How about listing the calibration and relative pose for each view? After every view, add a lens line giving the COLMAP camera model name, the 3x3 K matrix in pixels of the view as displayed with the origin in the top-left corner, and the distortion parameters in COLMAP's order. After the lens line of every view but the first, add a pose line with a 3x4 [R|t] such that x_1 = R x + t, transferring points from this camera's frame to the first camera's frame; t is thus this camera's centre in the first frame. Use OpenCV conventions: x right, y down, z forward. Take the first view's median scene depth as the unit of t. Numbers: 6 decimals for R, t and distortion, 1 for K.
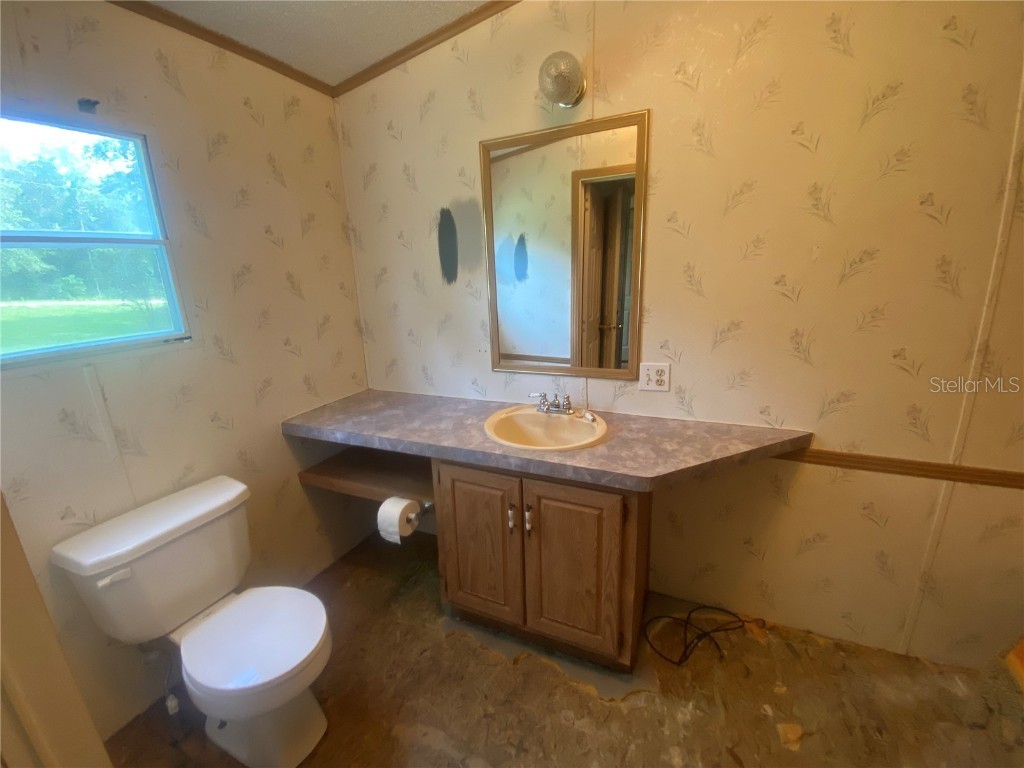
lens RADIAL K [[417.3, 0, 512.0], [0, 417.3, 384.0], [0, 0, 1]] dist [-0.001303, -0.009418]
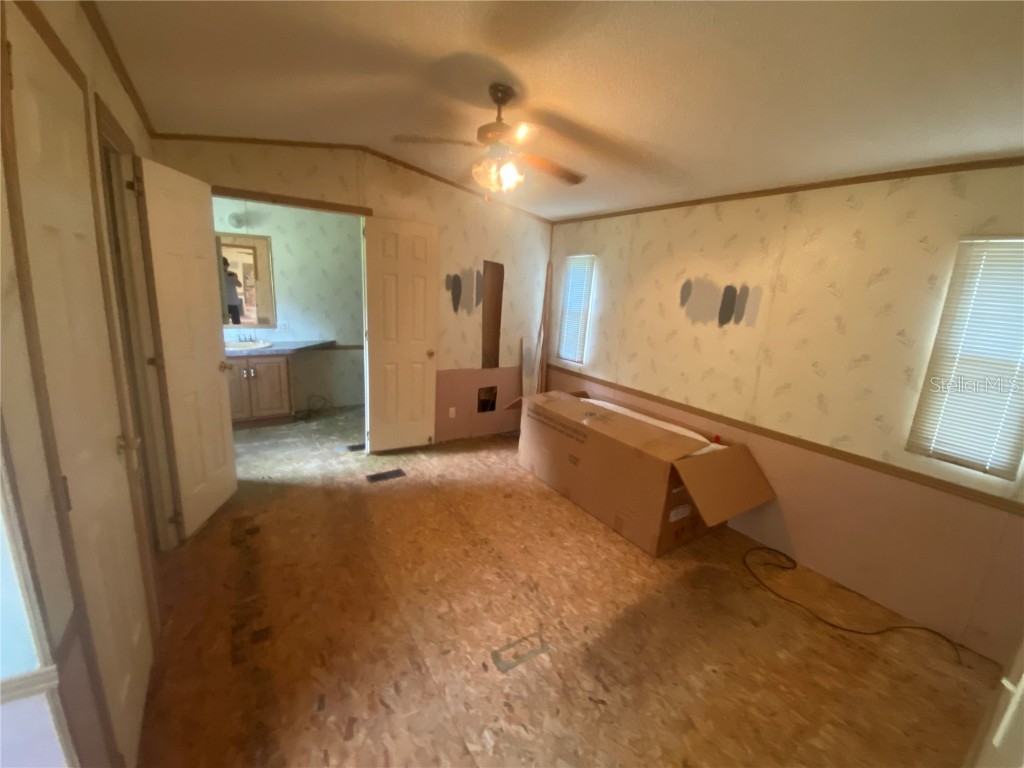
lens RADIAL K [[417.3, 0, 512.0], [0, 417.3, 384.0], [0, 0, 1]] dist [-0.001303, -0.009418]
pose [[0.541193, -0.124510, 0.831630, -1.415310], [0.137396, 0.988780, 0.058626, 0.485646], [-0.829598, 0.082535, 0.552228, -2.116994]]
